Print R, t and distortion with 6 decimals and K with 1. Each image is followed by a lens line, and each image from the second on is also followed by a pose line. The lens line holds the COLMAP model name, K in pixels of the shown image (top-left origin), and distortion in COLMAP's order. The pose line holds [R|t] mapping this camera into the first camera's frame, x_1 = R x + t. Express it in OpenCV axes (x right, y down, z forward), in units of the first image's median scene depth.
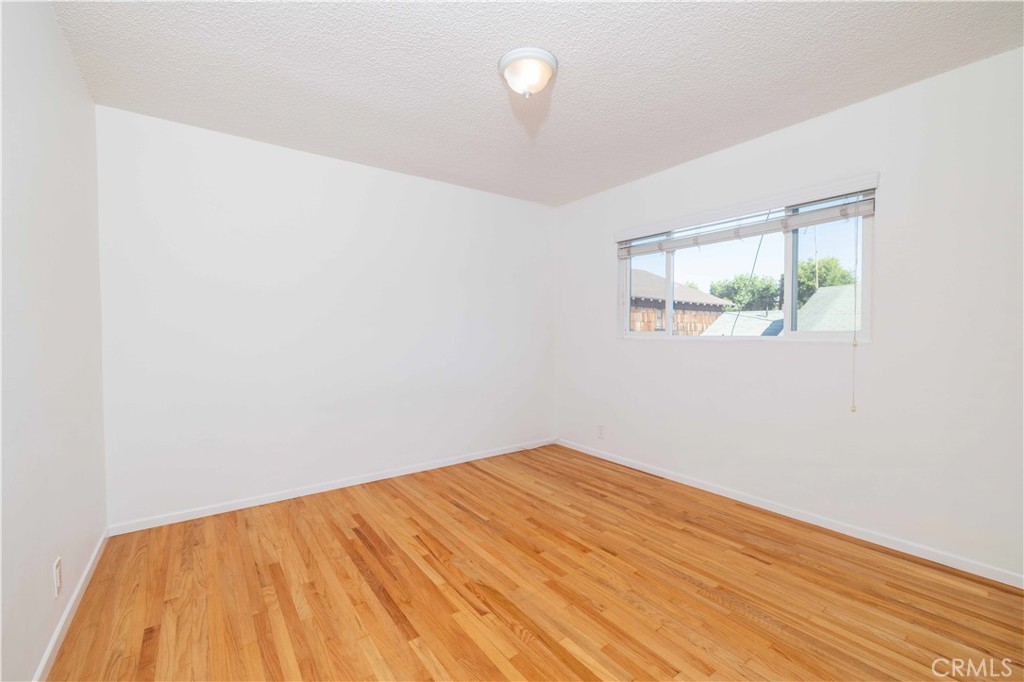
lens RADIAL K [[435.5, 0, 511.8], [0, 435.5, 337.4], [0, 0, 1]] dist [-0.004068, -0.000321]
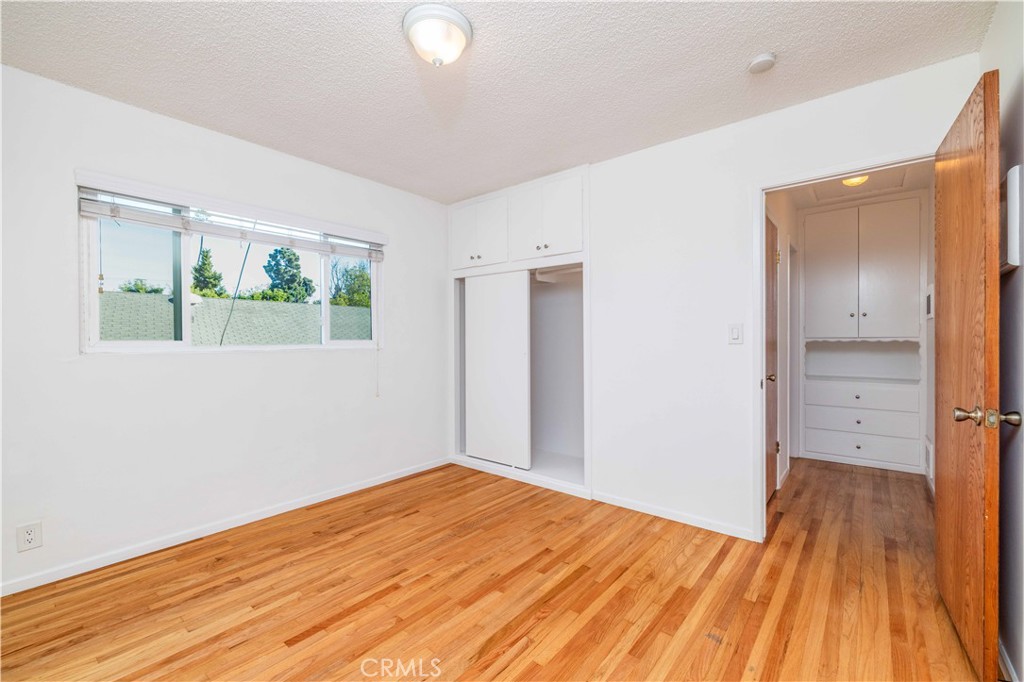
lens RADIAL K [[435.5, 0, 511.9], [0, 435.5, 341.1], [0, 0, 1]] dist [-0.004068, -0.000321]
pose [[-0.251691, -0.002579, 0.967804, -0.722972], [0.020124, 0.999766, 0.007897, -0.013743], [-0.967598, 0.021464, -0.251581, 0.950919]]
